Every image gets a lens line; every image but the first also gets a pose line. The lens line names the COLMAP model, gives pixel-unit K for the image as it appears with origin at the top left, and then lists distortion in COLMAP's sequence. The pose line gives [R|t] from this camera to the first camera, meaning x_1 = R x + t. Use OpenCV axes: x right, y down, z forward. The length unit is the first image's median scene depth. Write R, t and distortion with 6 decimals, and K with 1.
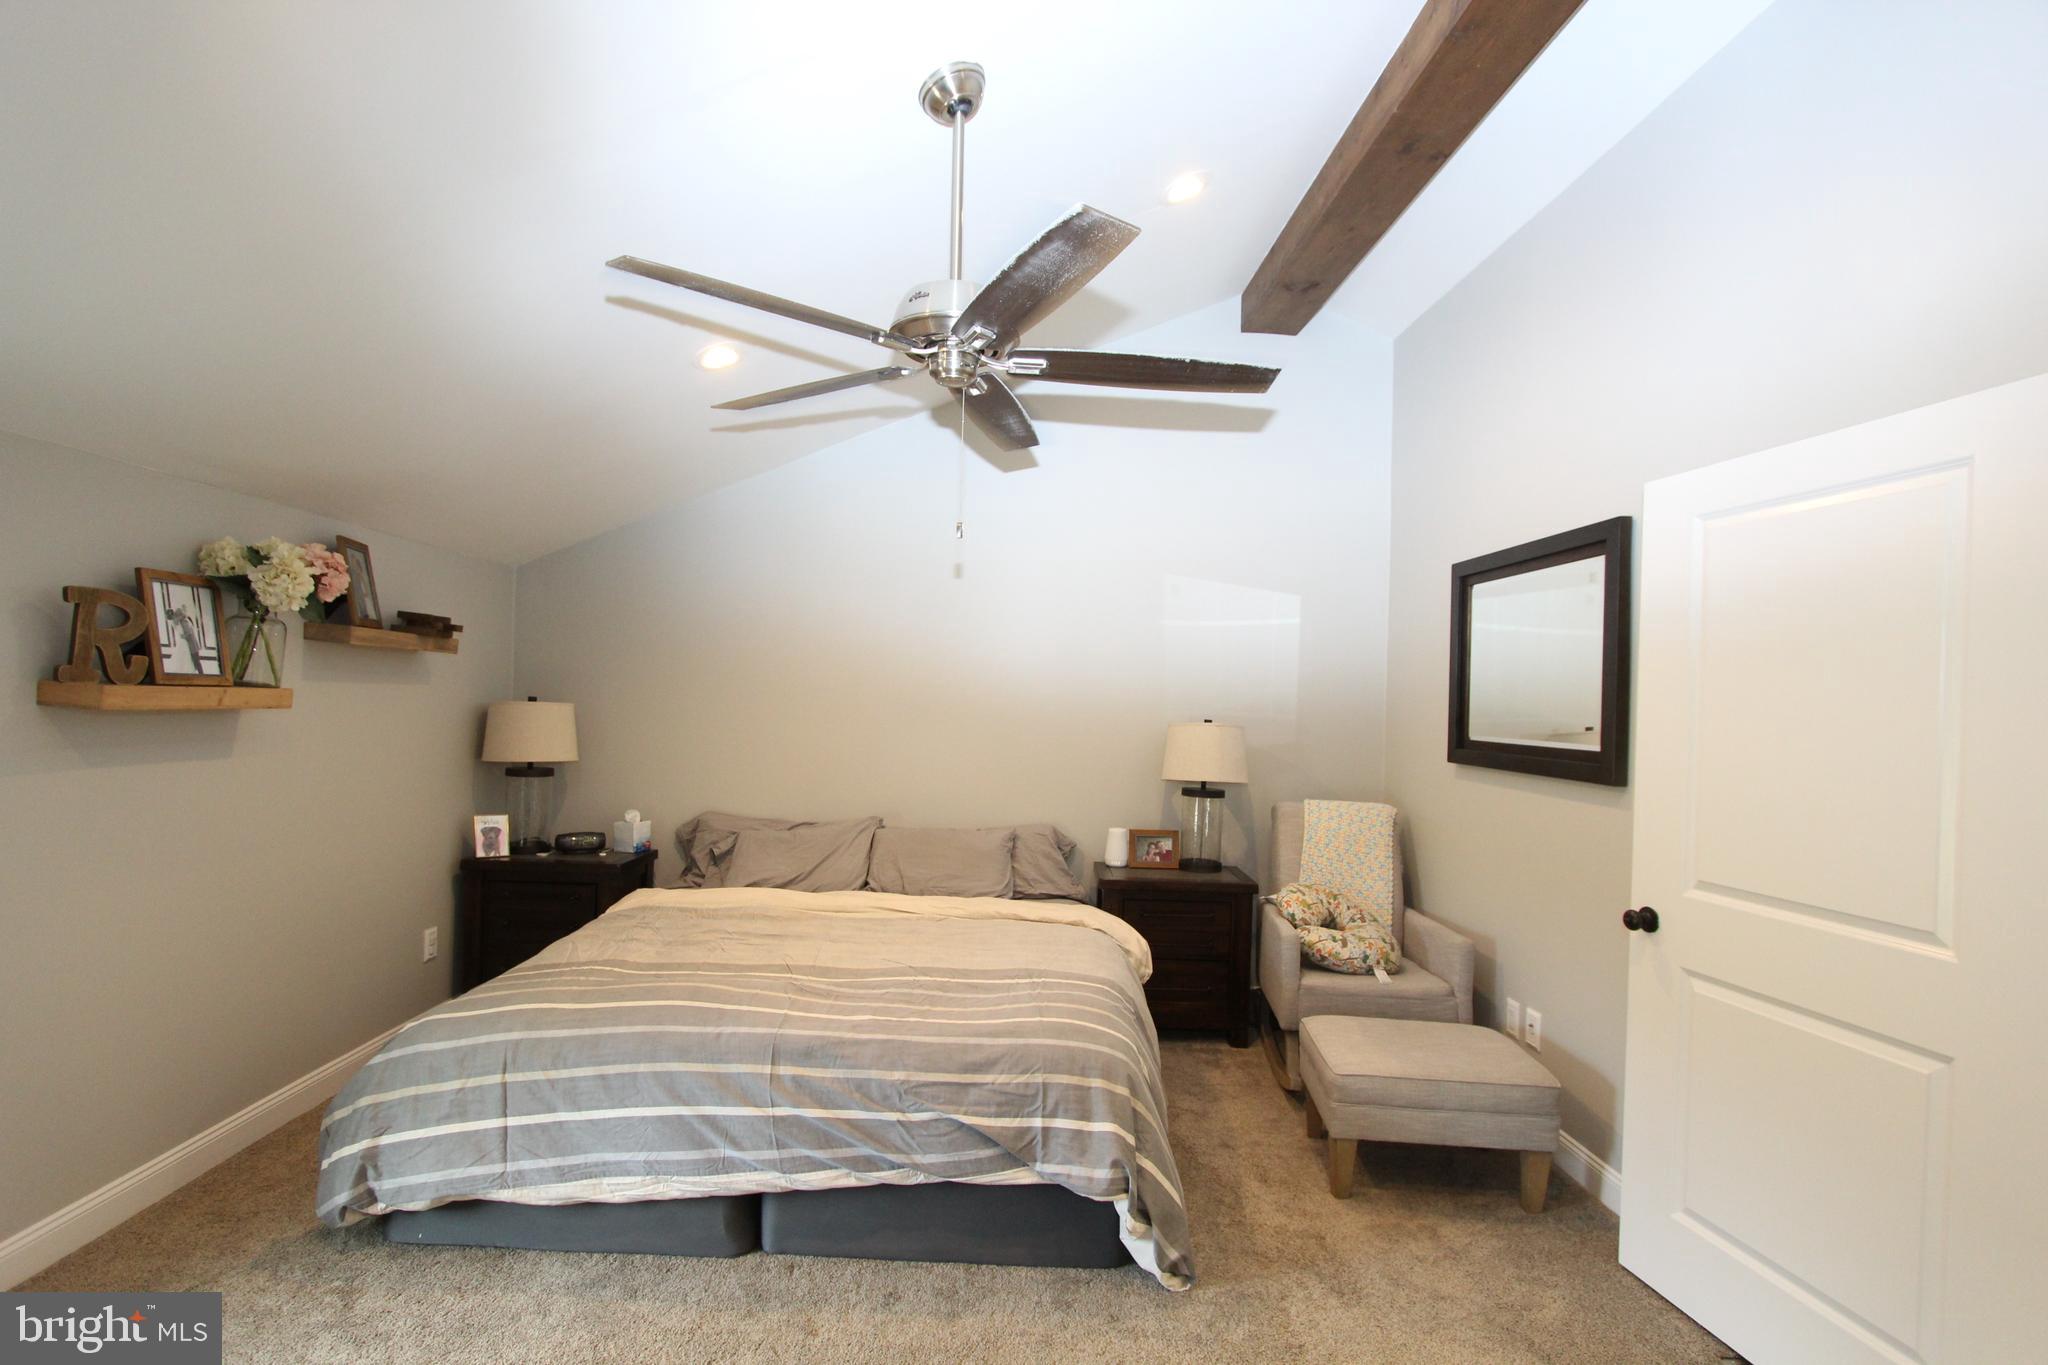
lens RADIAL K [[939.9, 0, 1023.0], [0, 939.9, 693.5], [0, 0, 1]] dist [-0.016626, 0.001619]
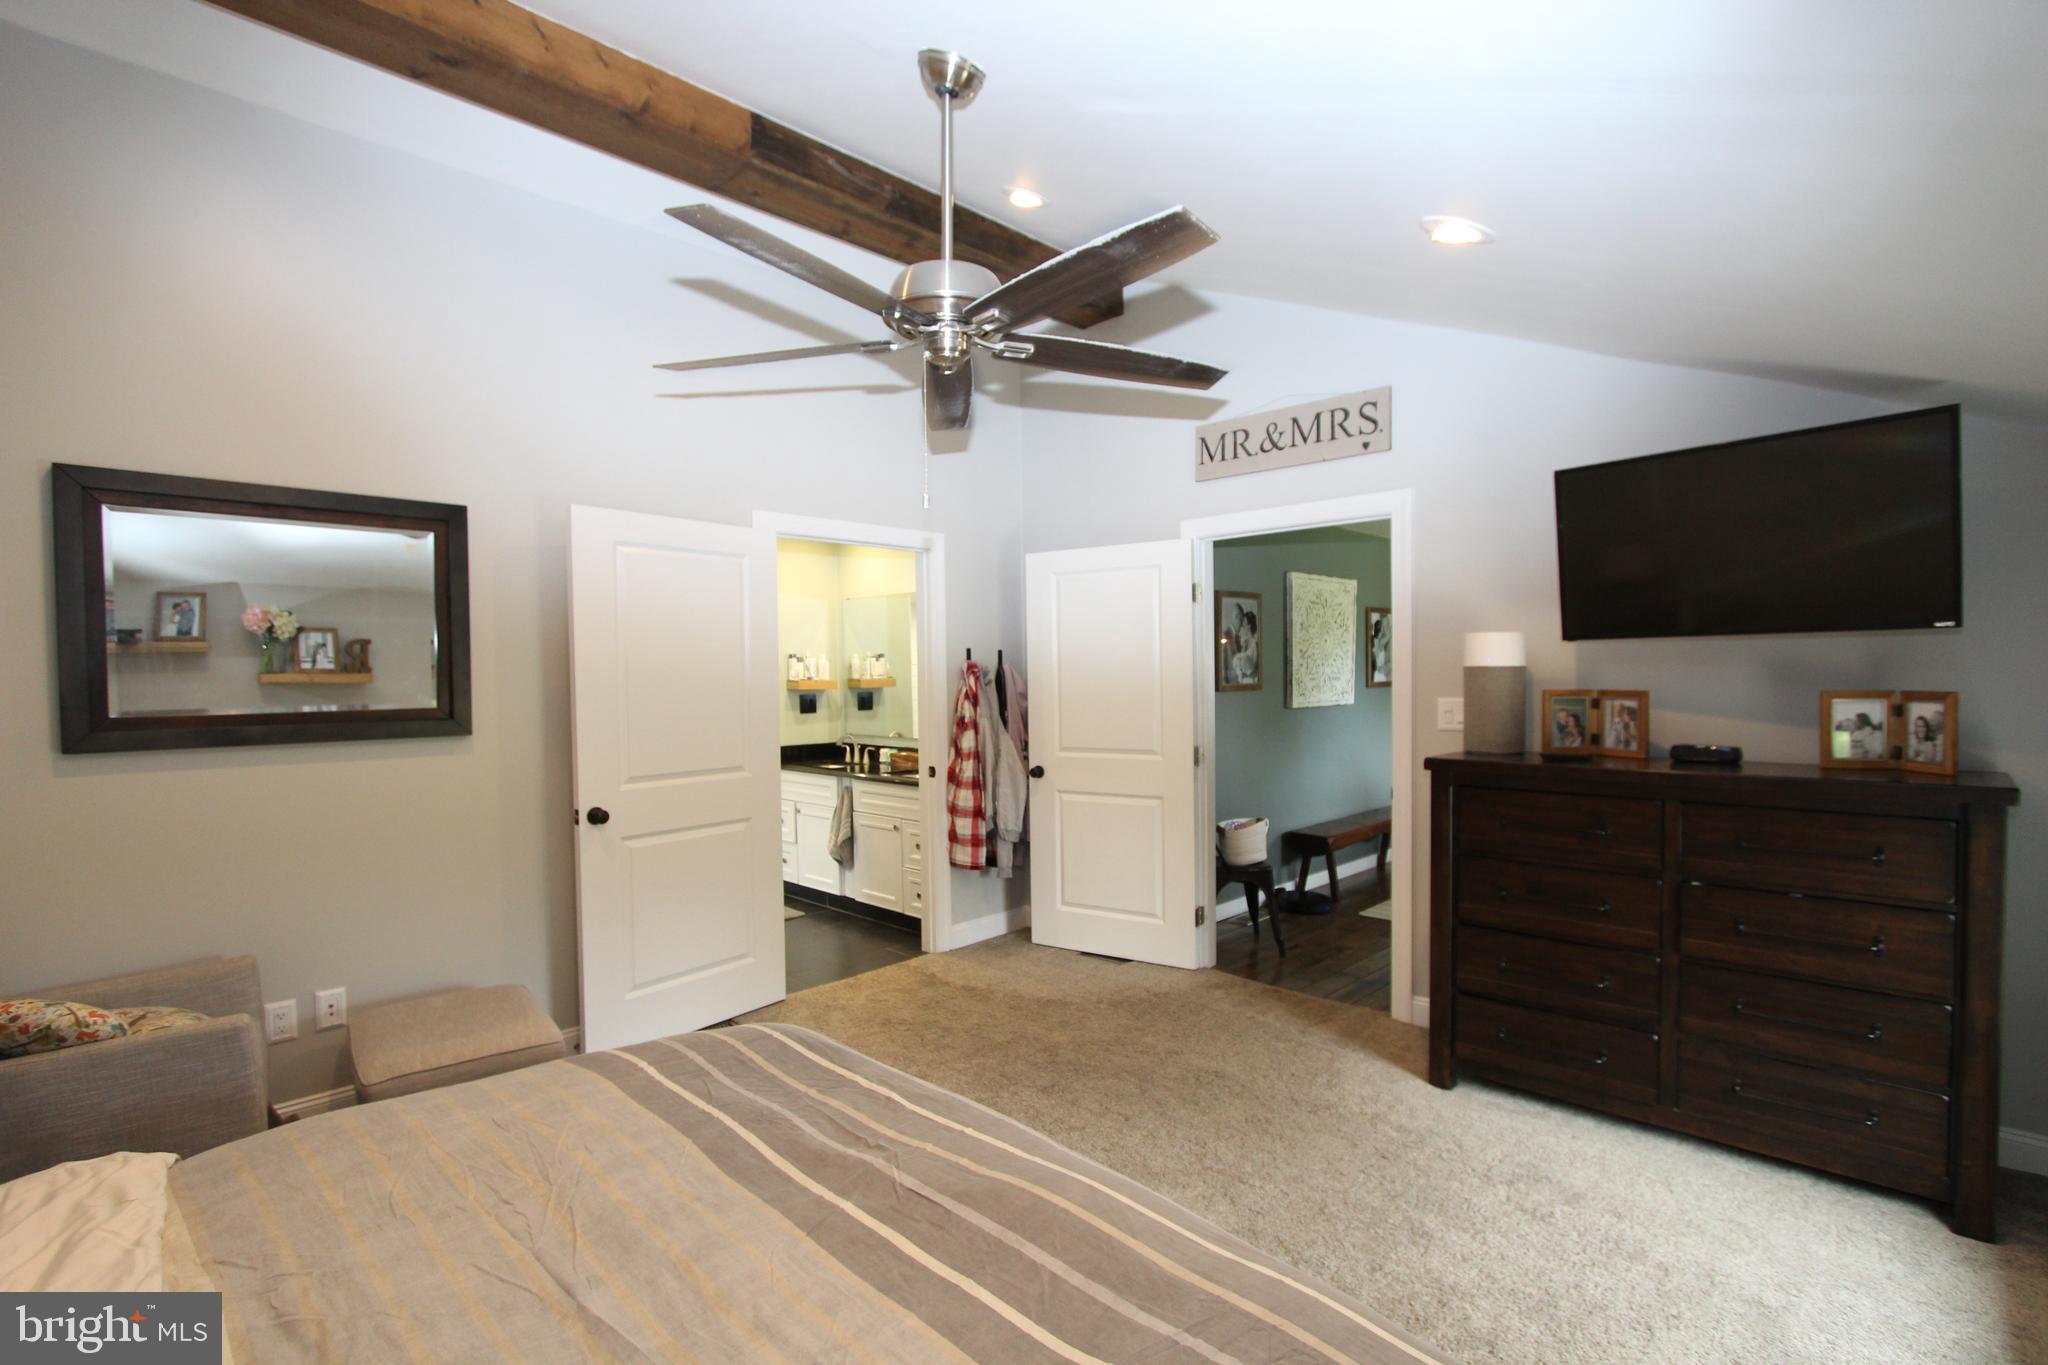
lens RADIAL K [[945.3, 0, 1023.4], [0, 945.3, 696.4], [0, 0, 1]] dist [-0.015076, 0.000920]
pose [[-0.685046, -0.043410, 0.727206, -0.754303], [-0.013438, 0.998806, 0.046964, -0.016191], [-0.728376, 0.022401, -0.684811, 1.381225]]
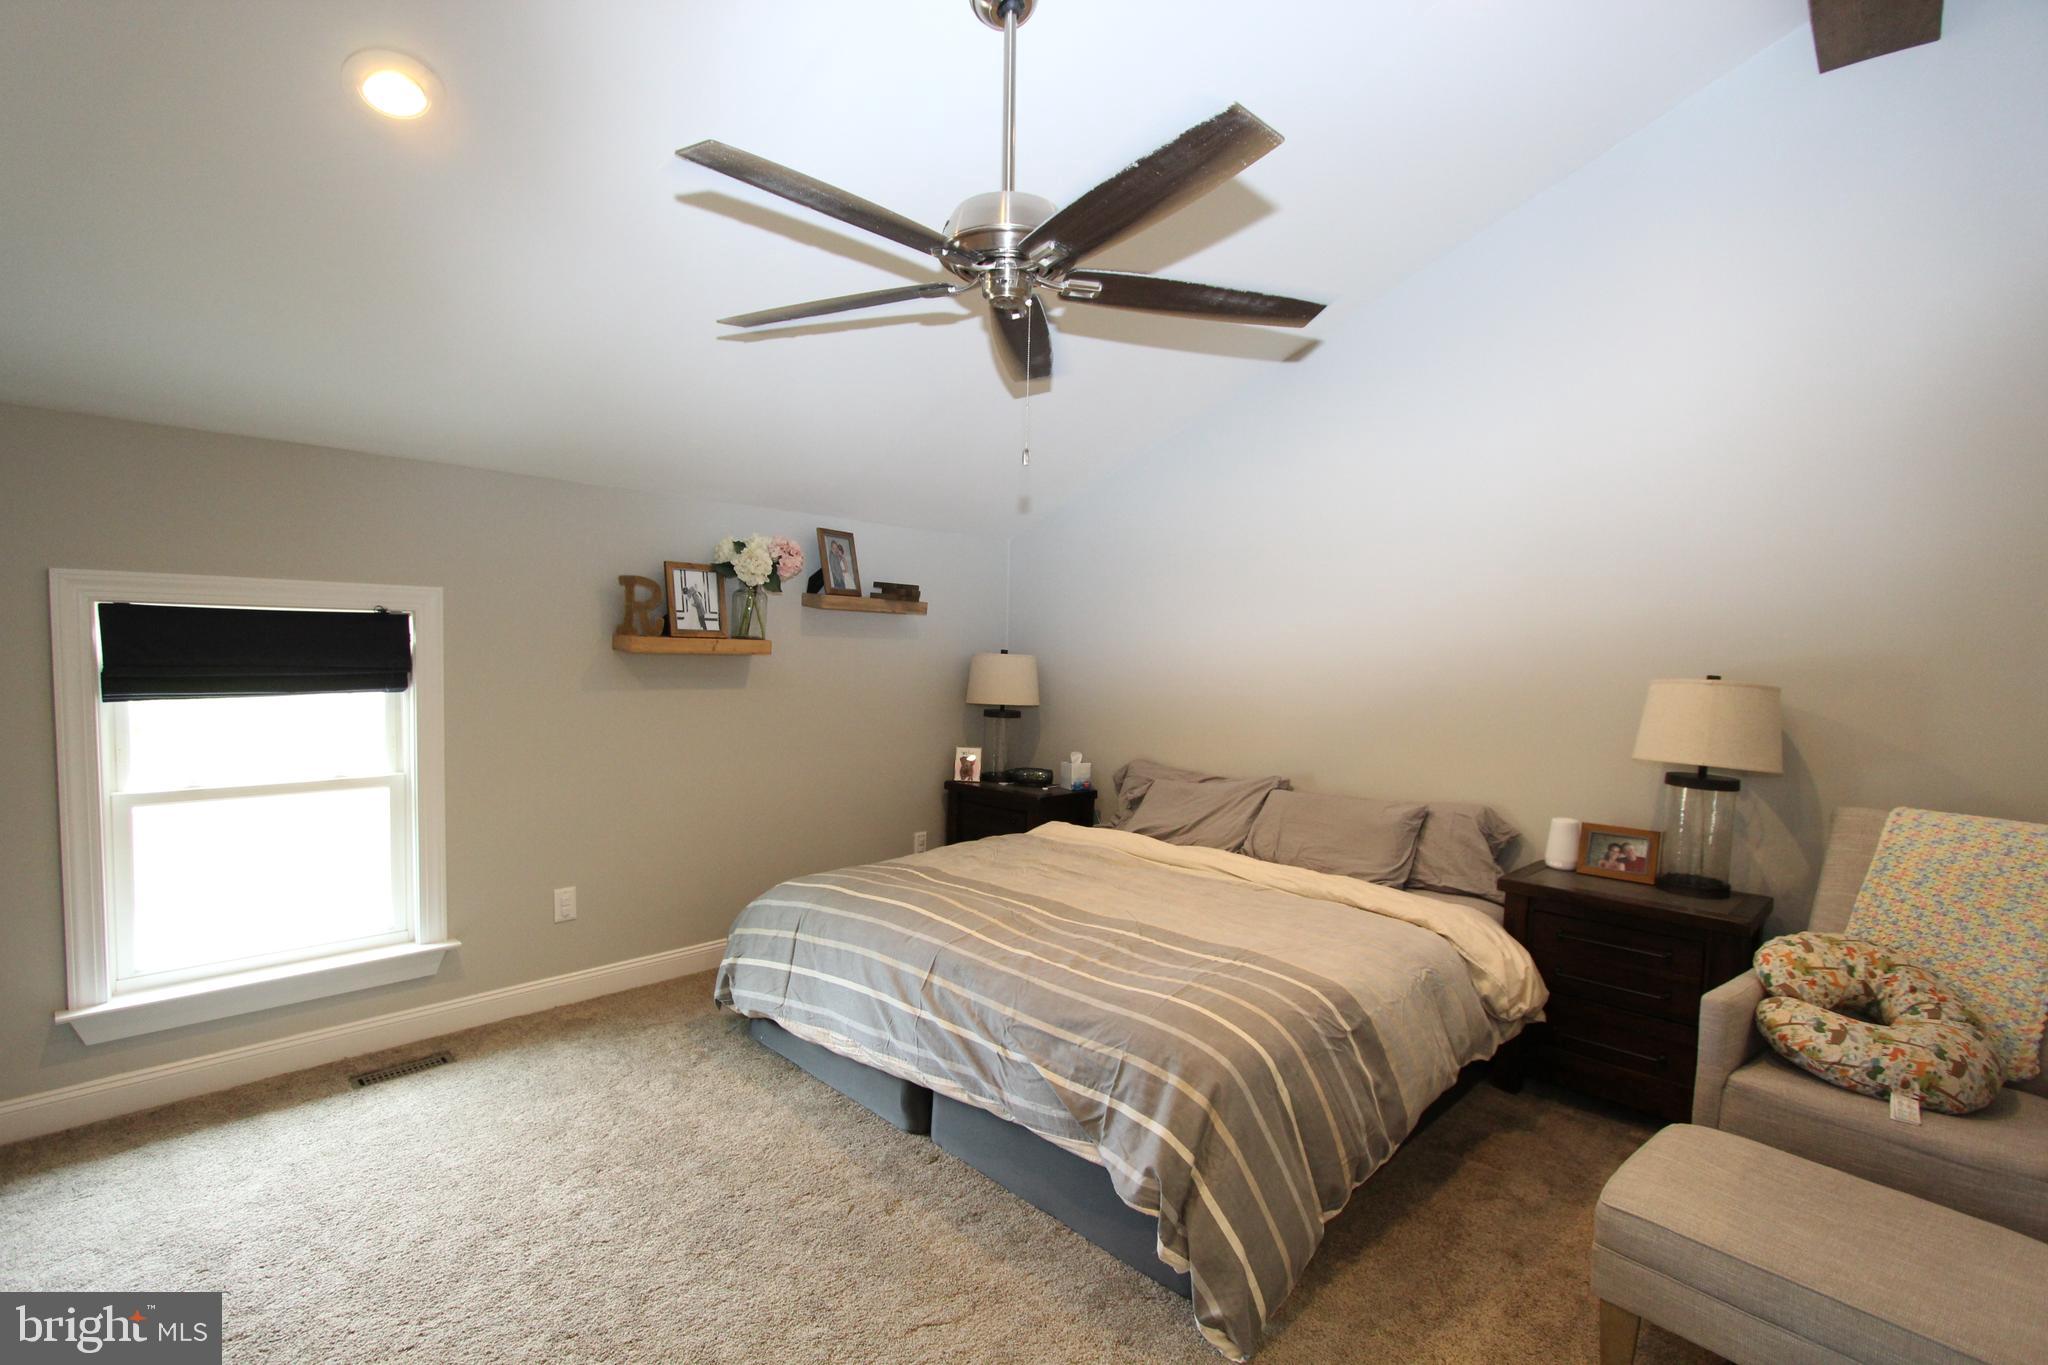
lens RADIAL K [[945.3, 0, 1023.4], [0, 945.3, 696.4], [0, 0, 1]] dist [-0.015076, 0.000920]
pose [[0.710773, 0.025570, -0.702956, 0.522464], [0.000592, 0.999317, 0.036949, 0.028496], [0.703421, -0.026678, 0.710273, 0.268774]]
